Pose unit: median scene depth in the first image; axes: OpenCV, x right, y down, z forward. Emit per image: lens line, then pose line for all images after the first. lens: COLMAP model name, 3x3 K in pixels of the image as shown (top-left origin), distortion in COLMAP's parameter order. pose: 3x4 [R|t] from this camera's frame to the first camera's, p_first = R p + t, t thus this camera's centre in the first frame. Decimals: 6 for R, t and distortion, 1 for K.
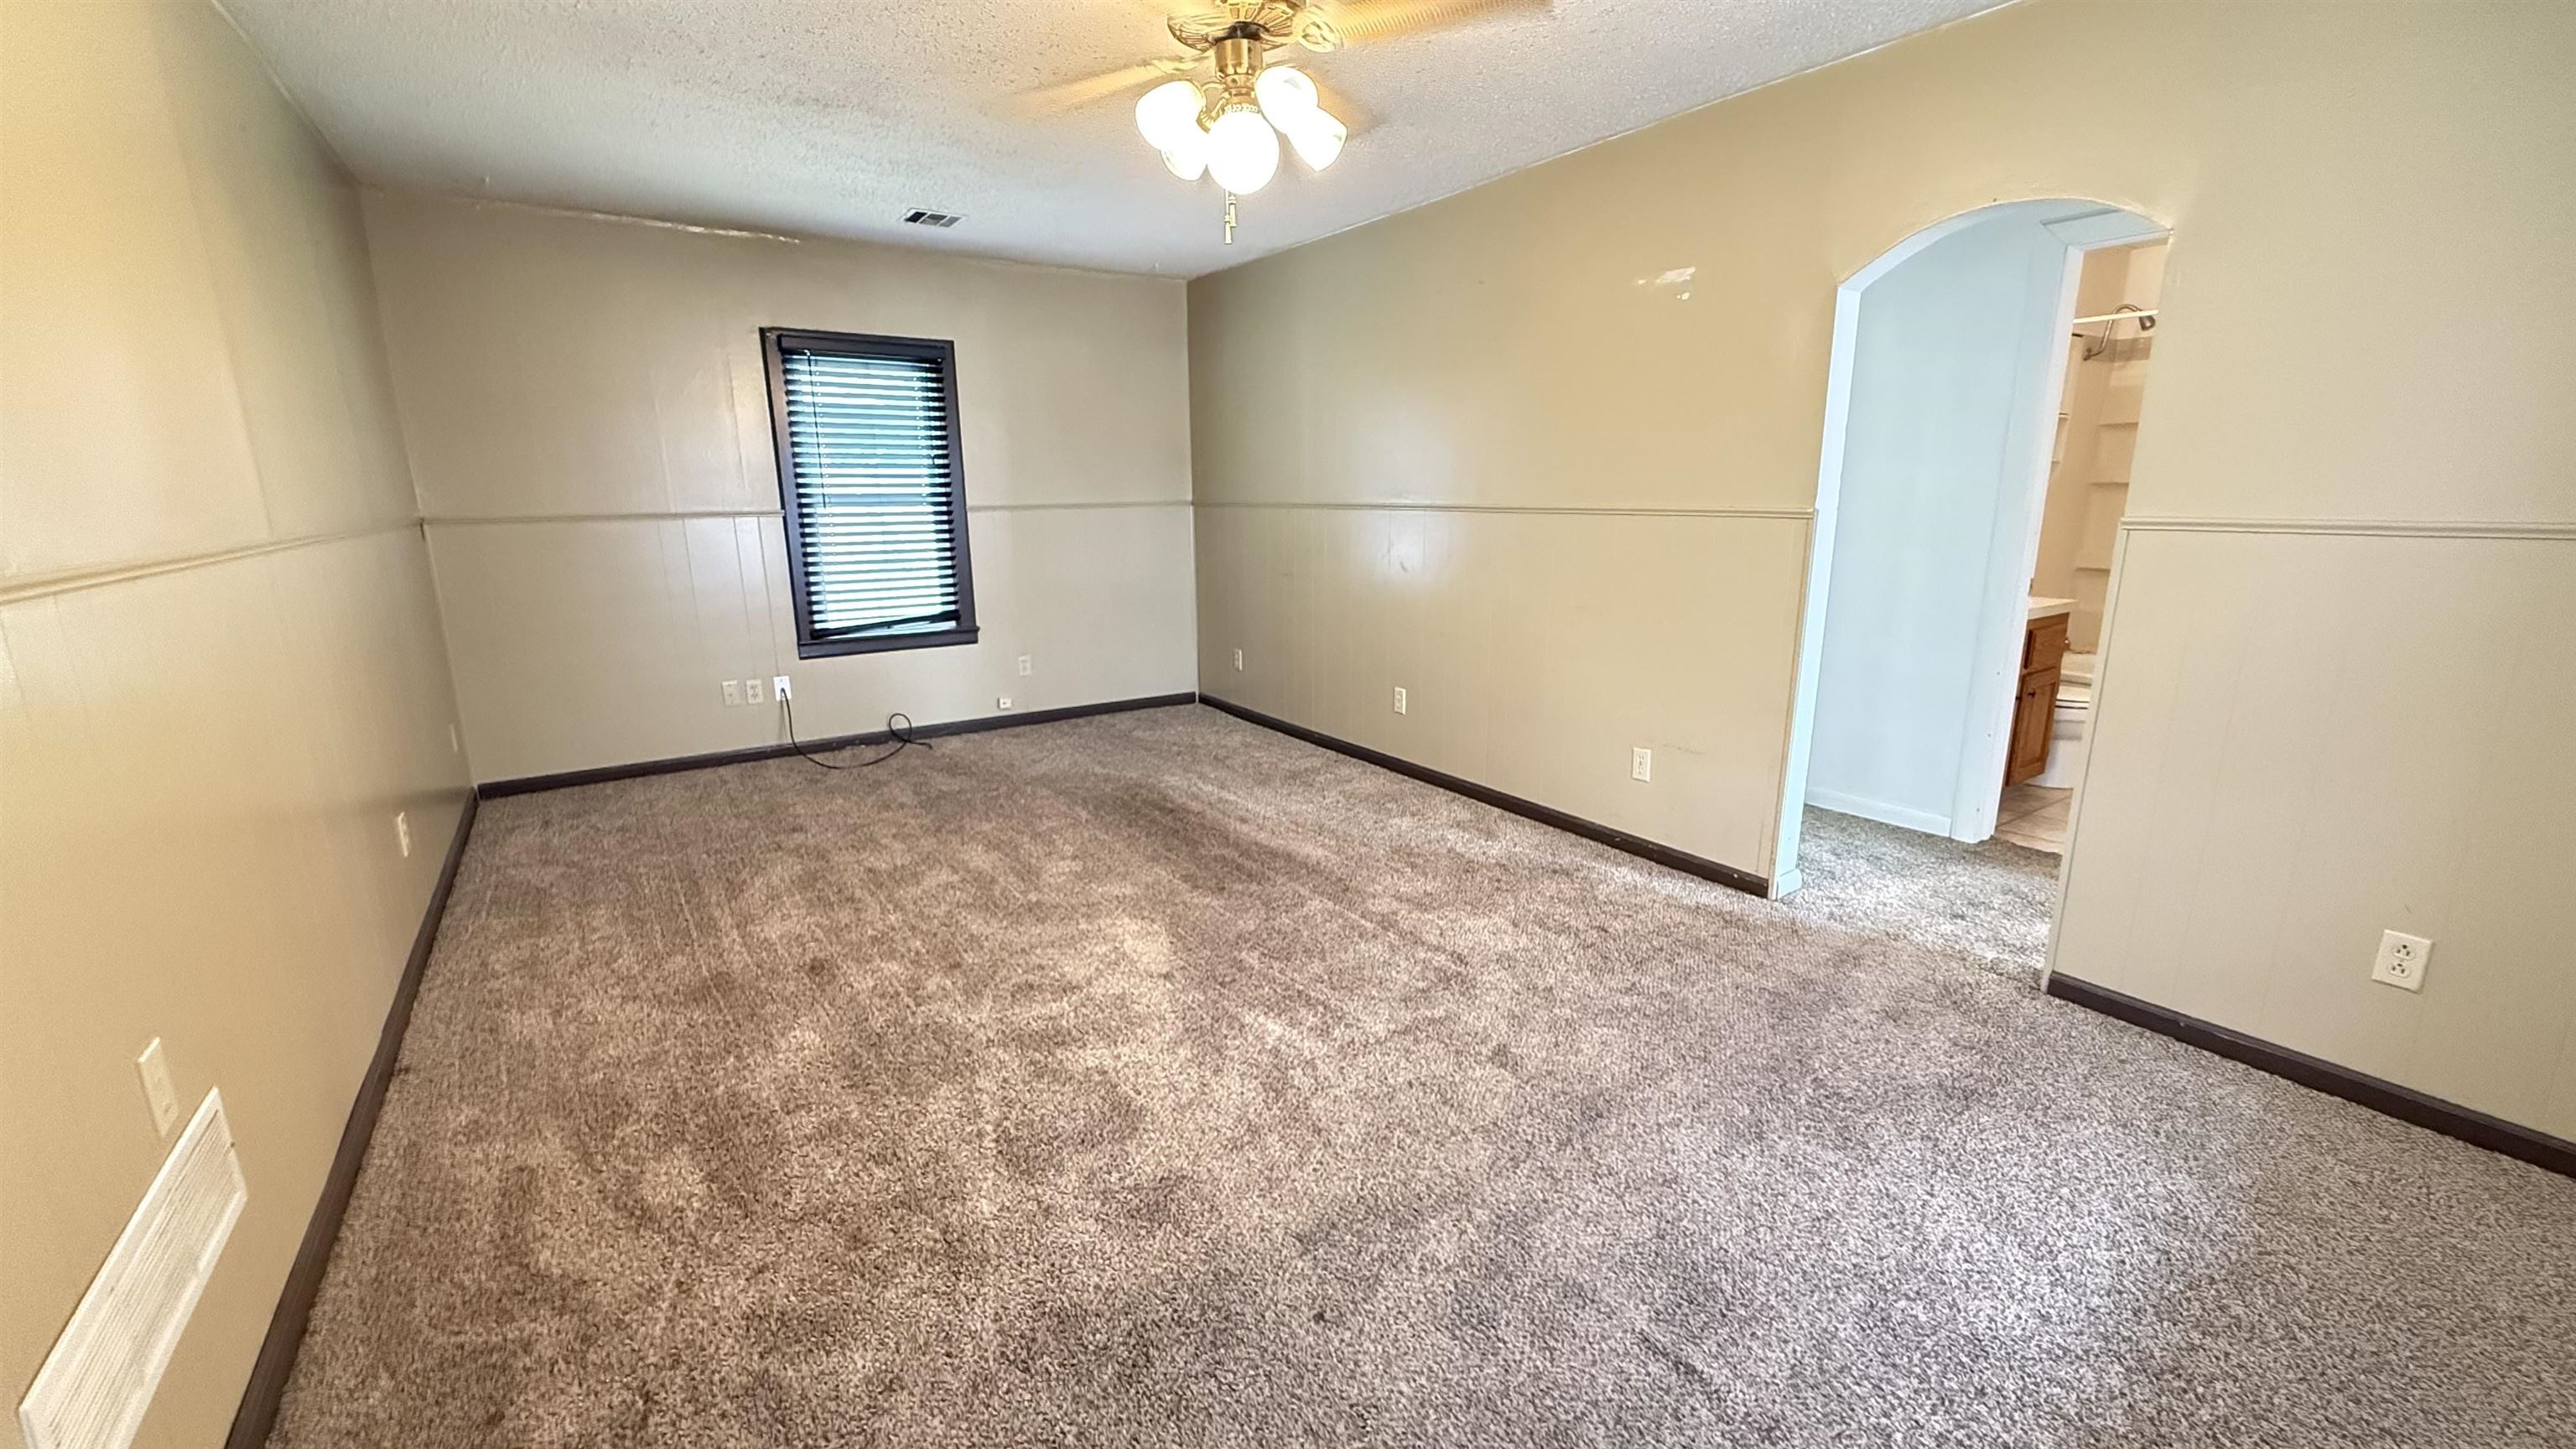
lens RADIAL K [[1041.6, 0, 1287.2], [0, 1041.6, 733.1], [0, 0, 1]] dist [-0.000265, 0.000200]
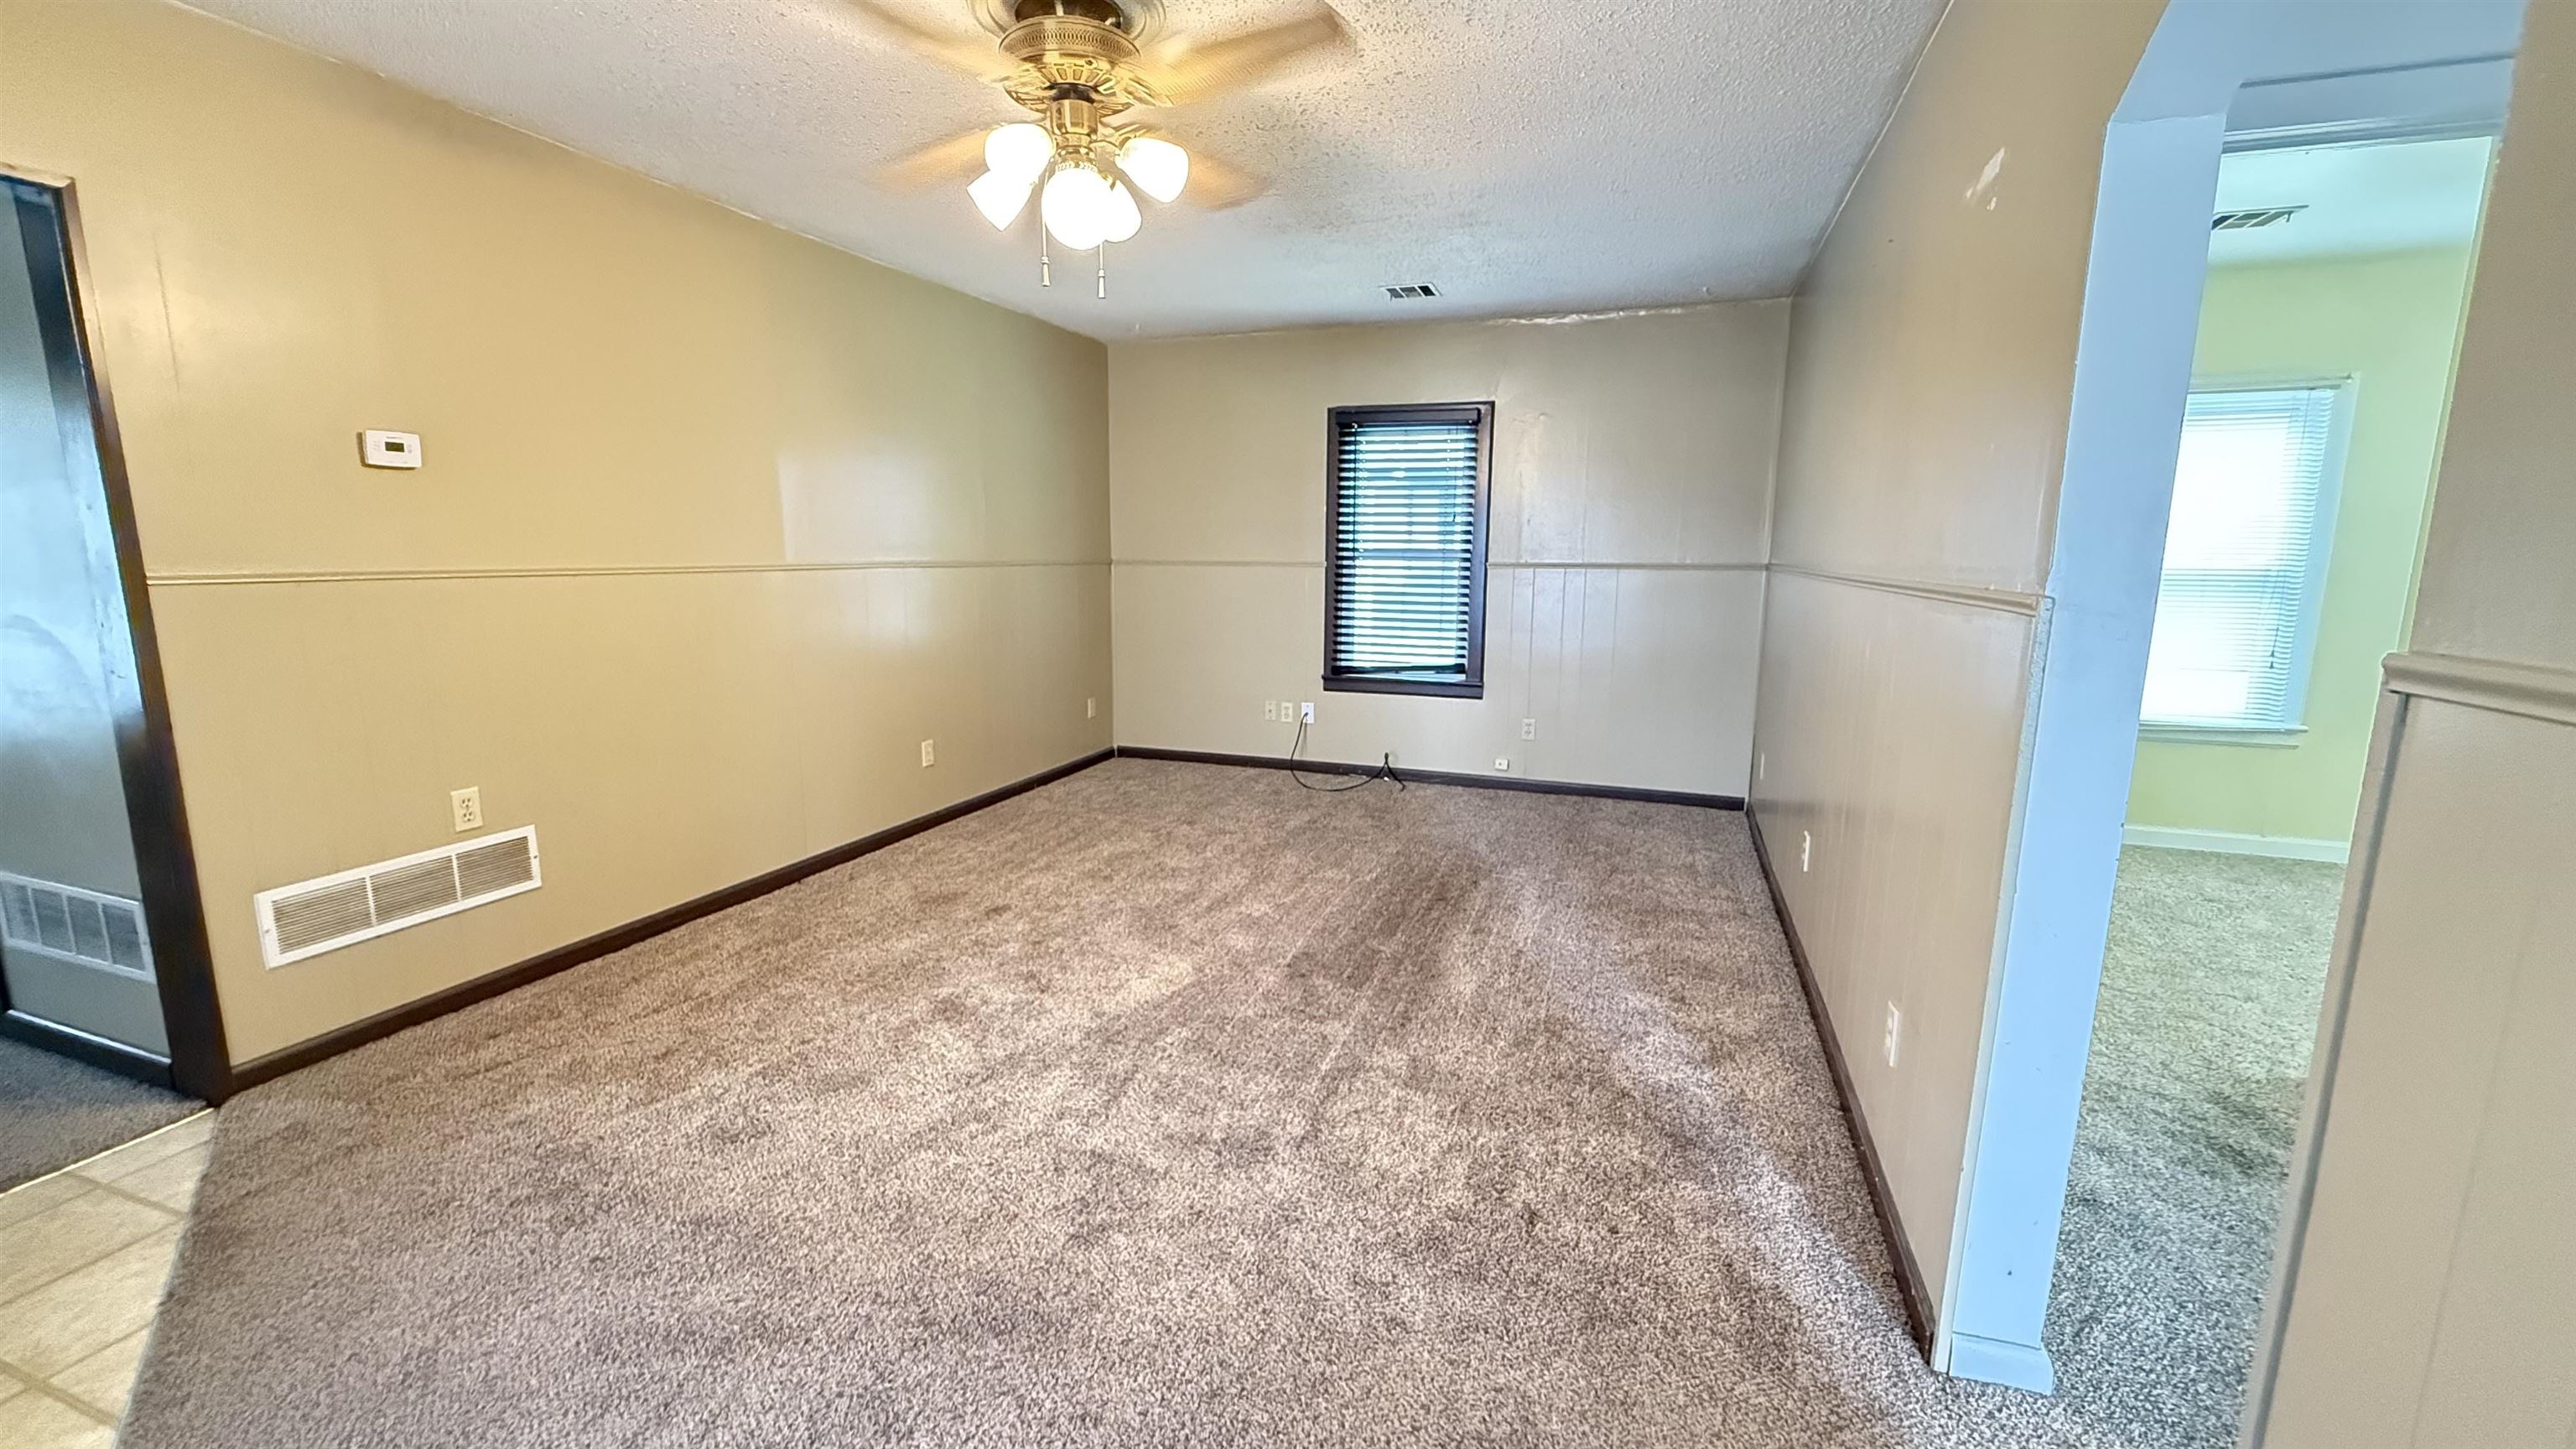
lens RADIAL K [[1041.6, 0, 1271.1], [0, 1041.6, 724.0], [0, 0, 1]] dist [-0.000265, 0.000200]
pose [[0.583168, 0.148480, -0.798667, 0.533658], [-0.201819, 0.978811, 0.034607, -0.079753], [0.786882, 0.141004, 0.600778, 0.345154]]
